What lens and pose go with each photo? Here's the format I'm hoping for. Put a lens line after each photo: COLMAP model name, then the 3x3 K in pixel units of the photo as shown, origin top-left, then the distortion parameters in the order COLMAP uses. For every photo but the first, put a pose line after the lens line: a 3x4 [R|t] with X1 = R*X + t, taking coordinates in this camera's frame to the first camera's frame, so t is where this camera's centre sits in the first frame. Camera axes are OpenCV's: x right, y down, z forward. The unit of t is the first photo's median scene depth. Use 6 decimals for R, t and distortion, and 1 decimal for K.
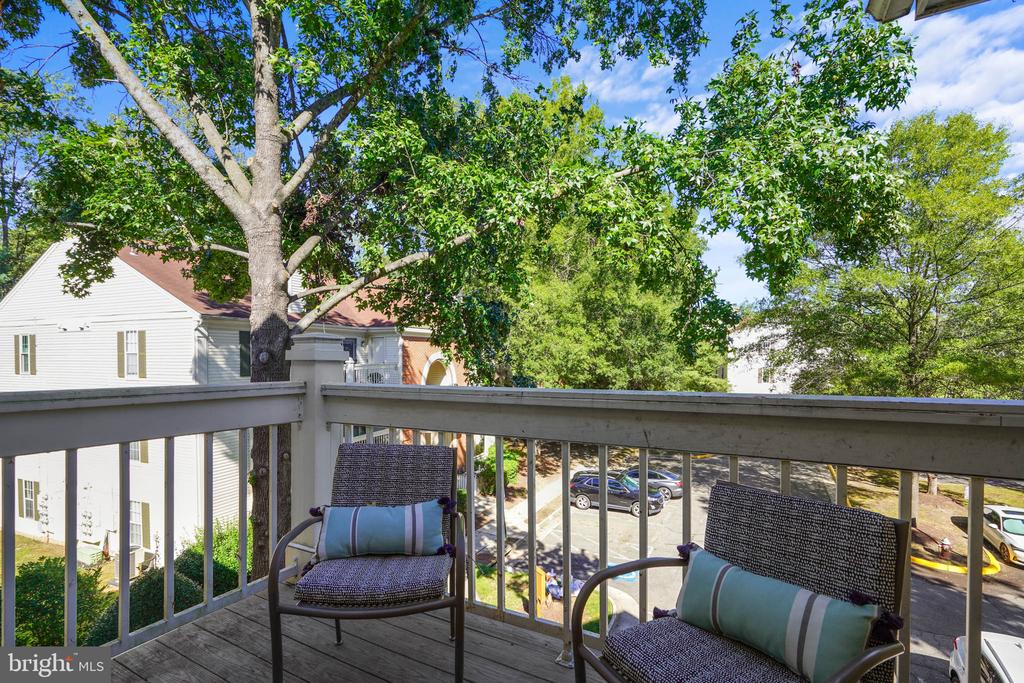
lens RADIAL K [[473.1, 0, 511.0], [0, 473.1, 354.5], [0, 0, 1]] dist [0.001031, 0.000778]
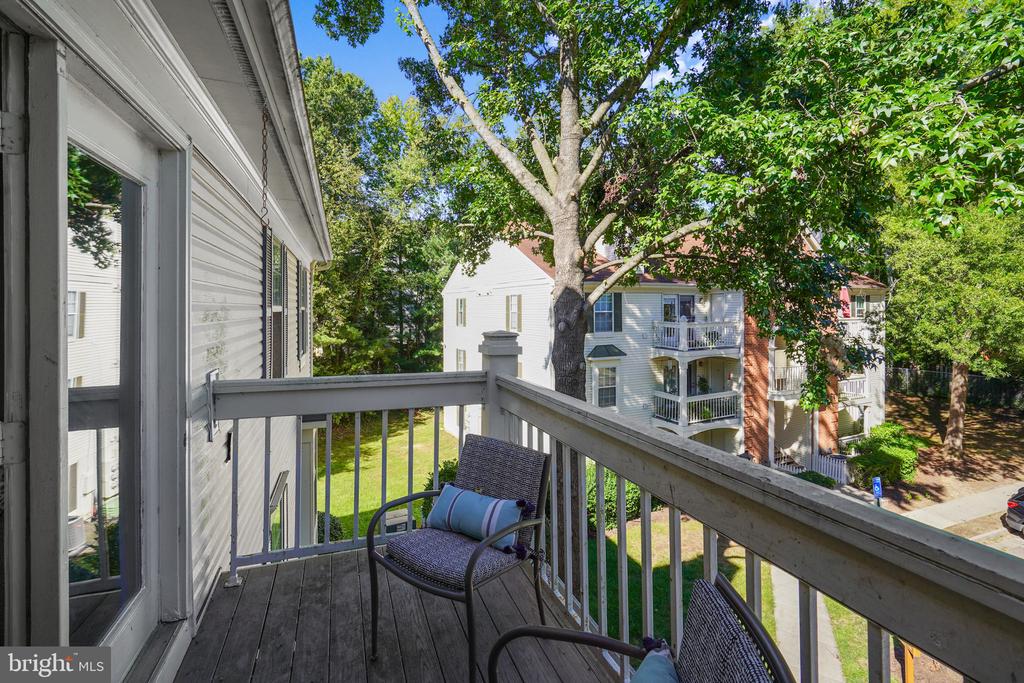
lens RADIAL K [[477.9, 0, 528.7], [0, 477.9, 290.2], [0, 0, 1]] dist [-0.000256, 0.000394]
pose [[0.777438, -0.023311, -0.628527, 0.145530], [-0.000313, 0.999298, -0.037450, -0.036621], [0.628959, 0.029312, 0.776885, 0.031995]]
